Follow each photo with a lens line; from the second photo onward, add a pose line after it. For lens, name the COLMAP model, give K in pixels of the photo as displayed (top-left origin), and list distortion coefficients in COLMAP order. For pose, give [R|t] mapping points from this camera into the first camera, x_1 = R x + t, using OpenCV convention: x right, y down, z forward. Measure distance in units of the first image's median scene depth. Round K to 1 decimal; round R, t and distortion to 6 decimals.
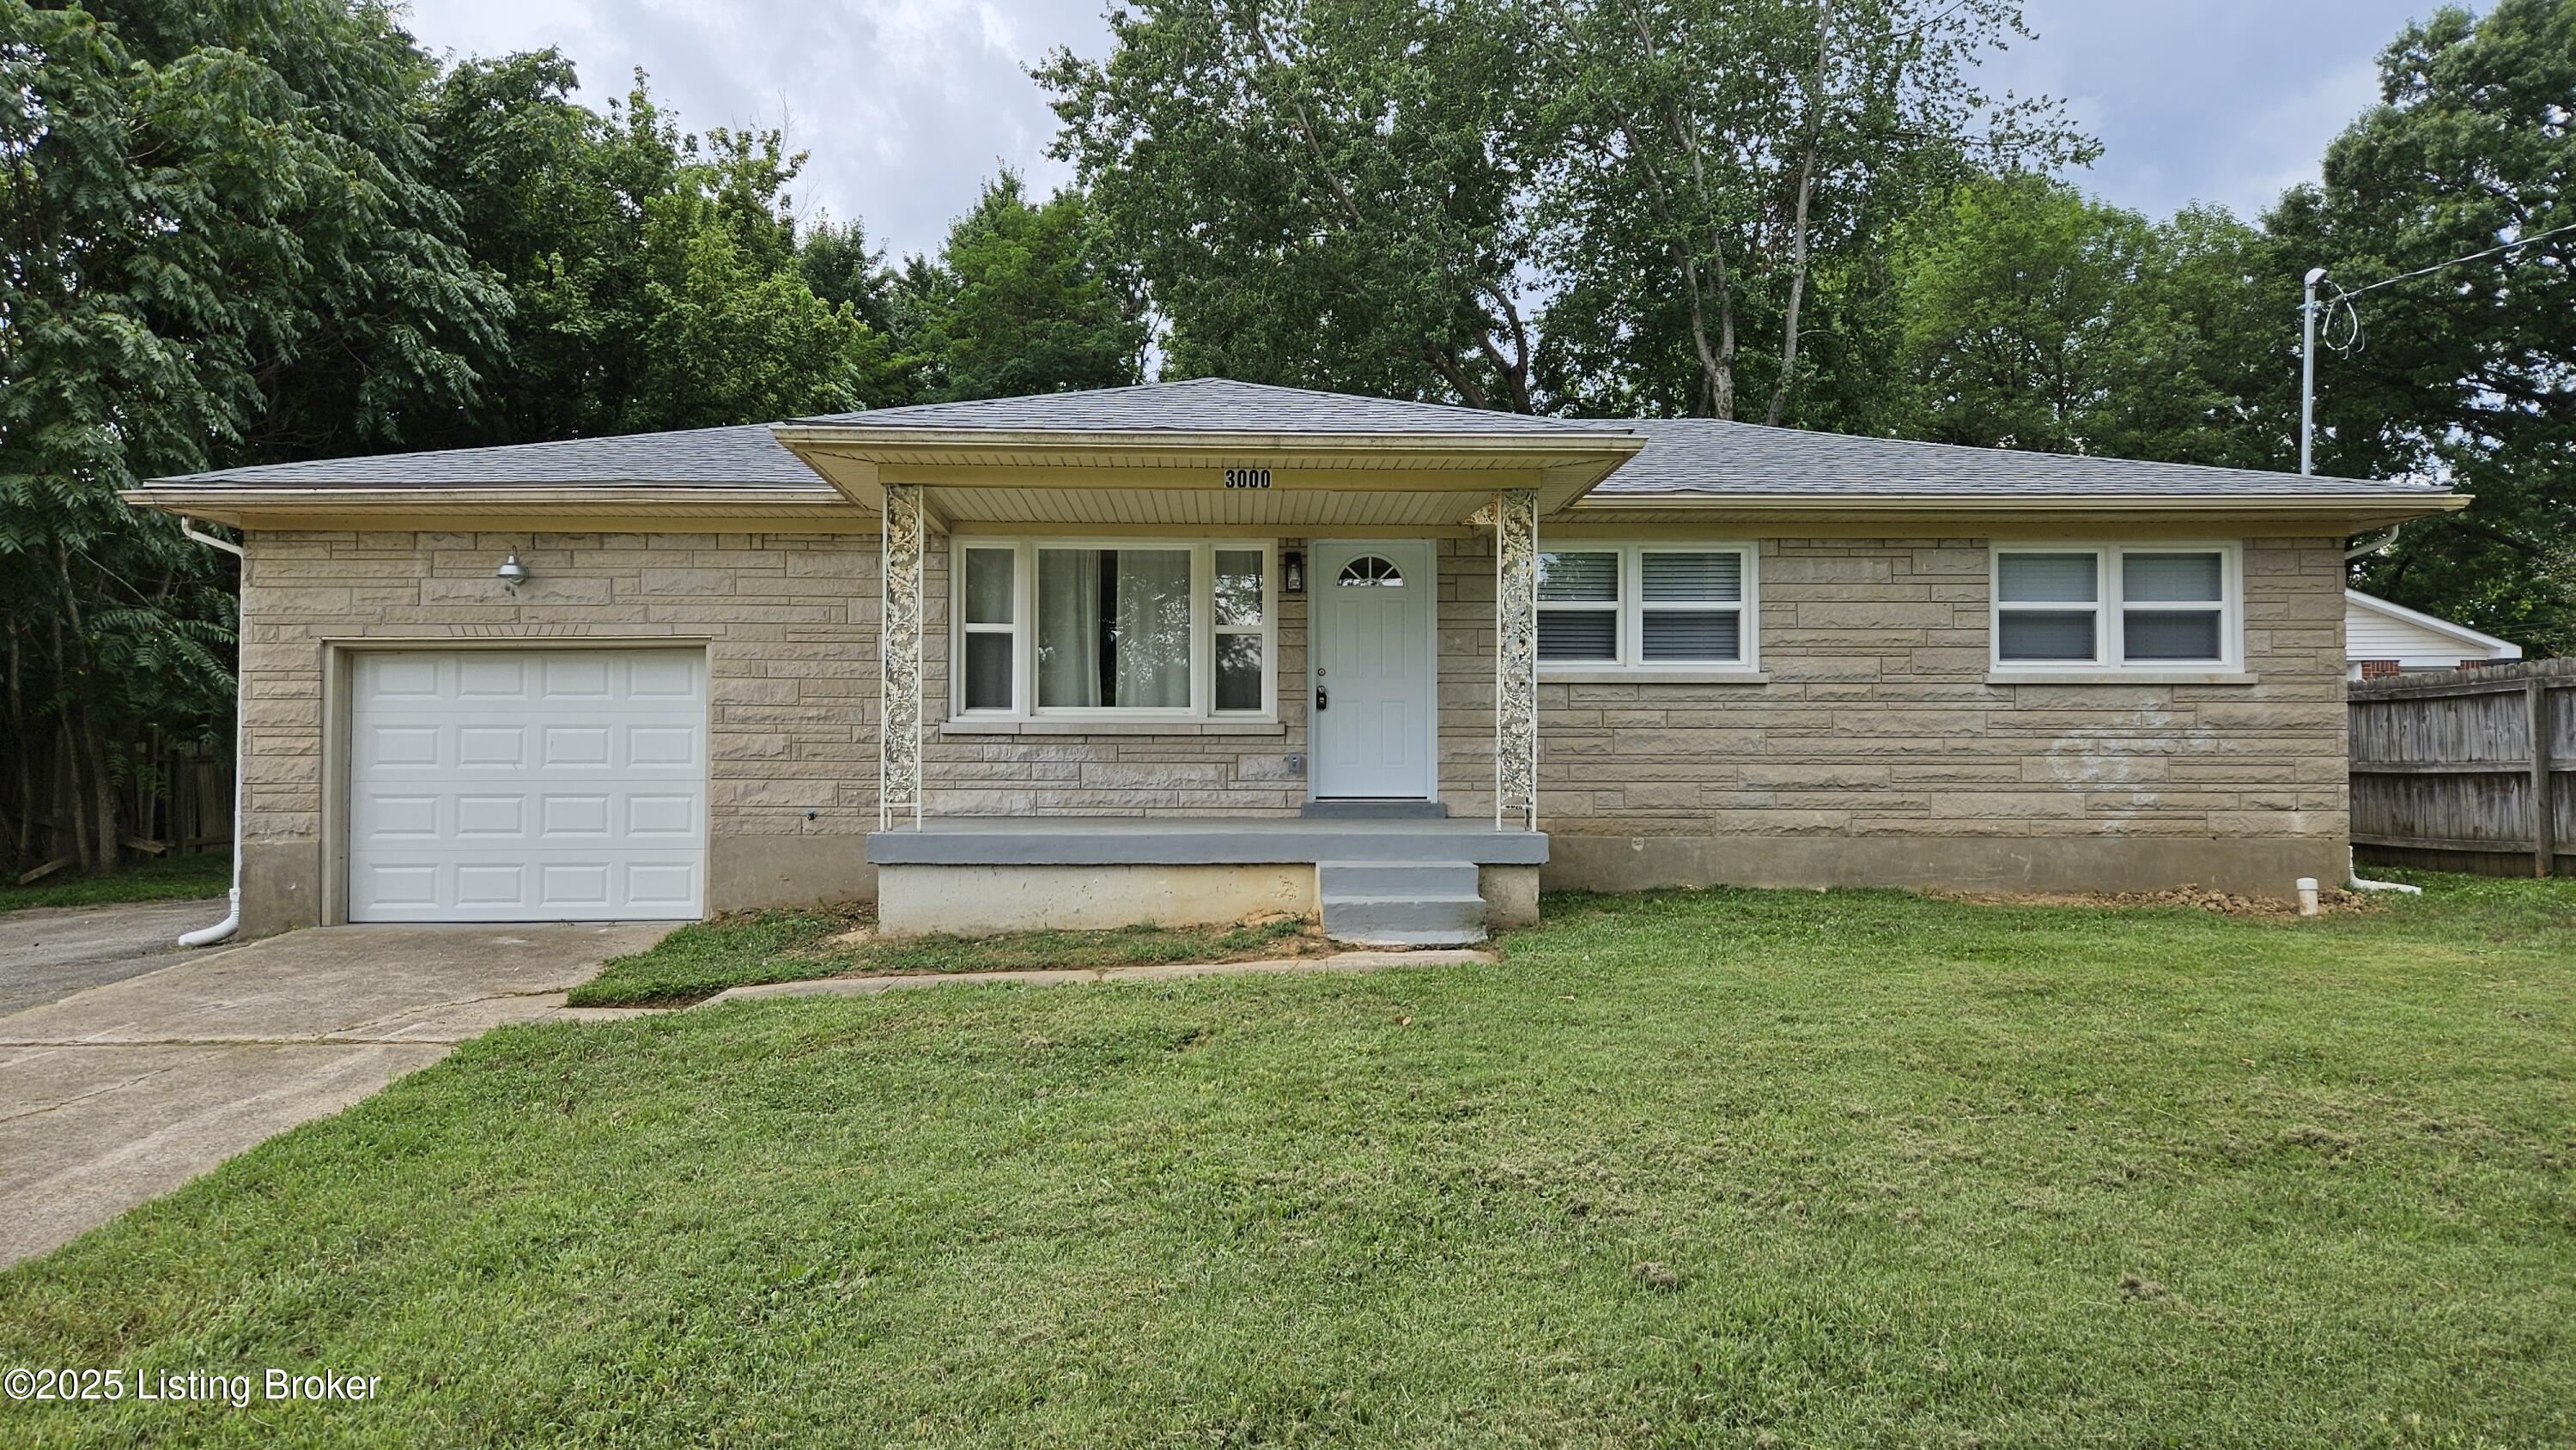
lens RADIAL K [[1700.9, 0, 1276.7], [0, 1700.9, 745.9], [0, 0, 1]] dist [0.072505, -0.059002]
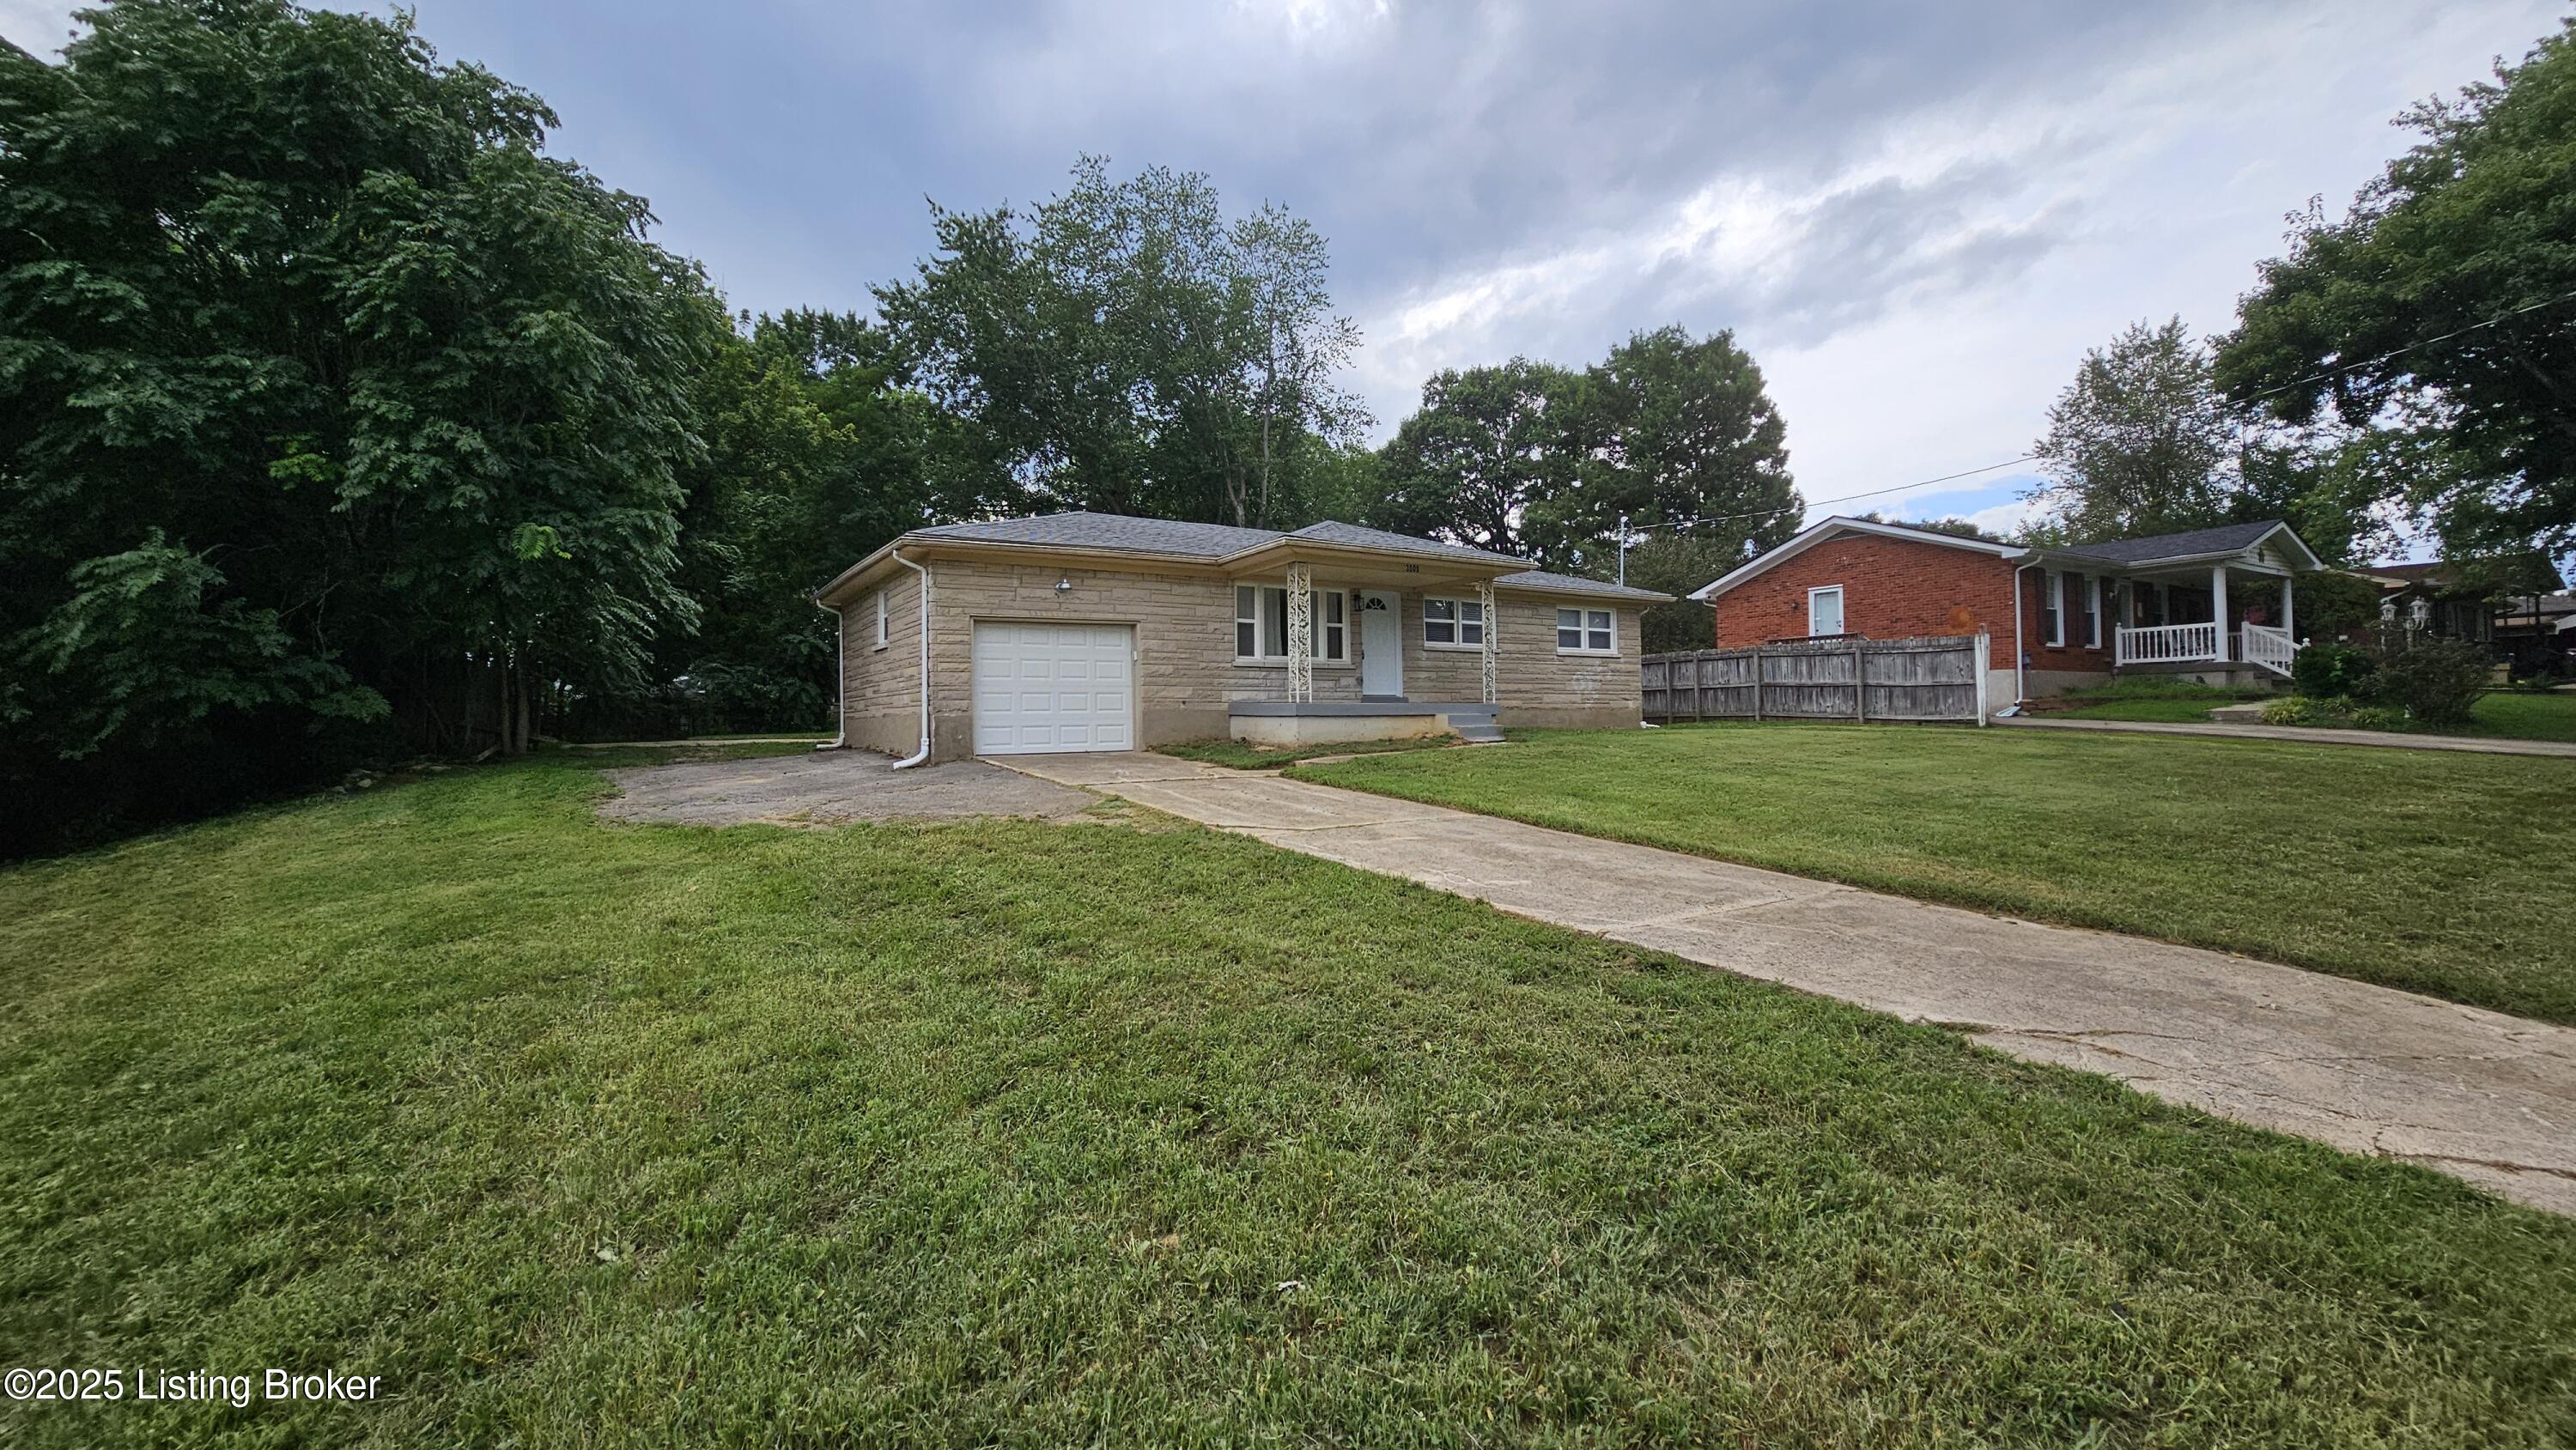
lens RADIAL K [[1052.3, 0, 1300.3], [0, 1052.3, 706.2], [0, 0, 1]] dist [0.000461, 0.000371]
pose [[0.852624, -0.003151, 0.522515, -0.843501], [0.003757, 0.999993, -0.000101, 0.045834], [-0.522511, 0.002050, 0.852630, -0.246074]]
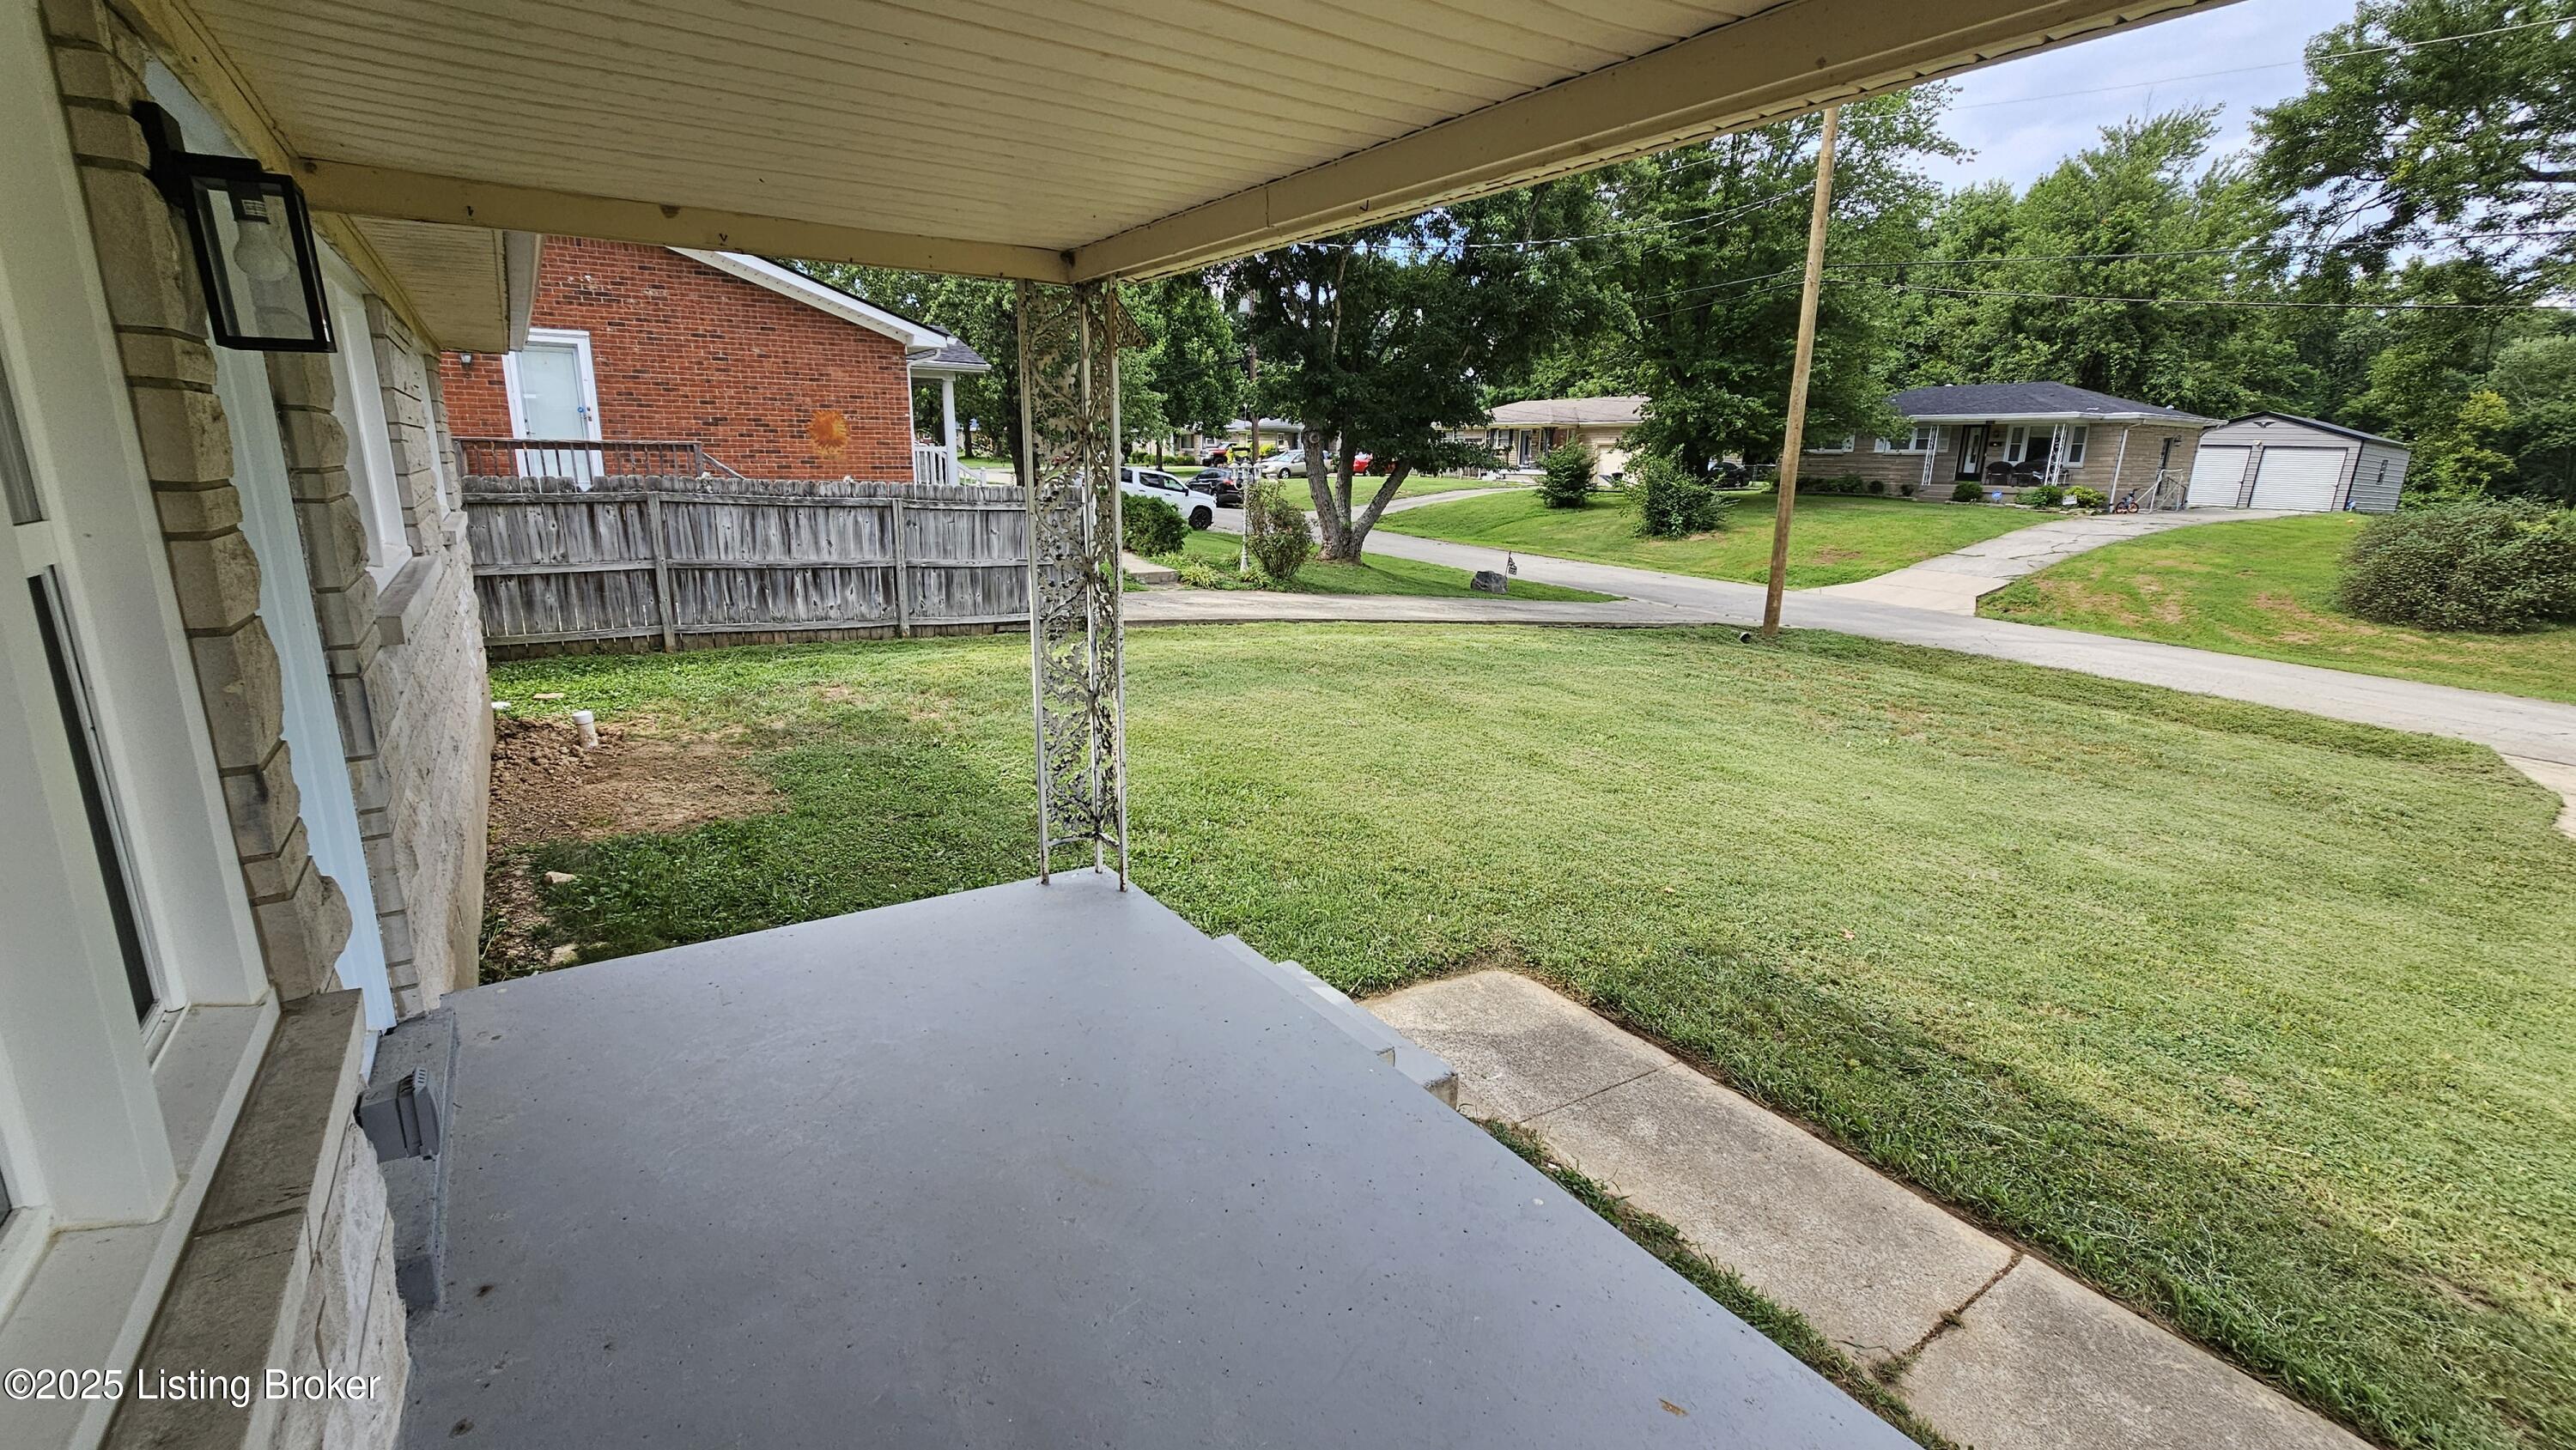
lens RADIAL K [[1052.3, 0, 1281.2], [0, 1052.3, 710.0], [0, 0, 1]] dist [0.000461, 0.000371]
pose [[-0.555899, -0.204891, 0.805603, -0.158582], [-0.032894, 0.973810, 0.224973, -0.080120], [-0.830599, 0.098563, -0.548080, 0.954169]]
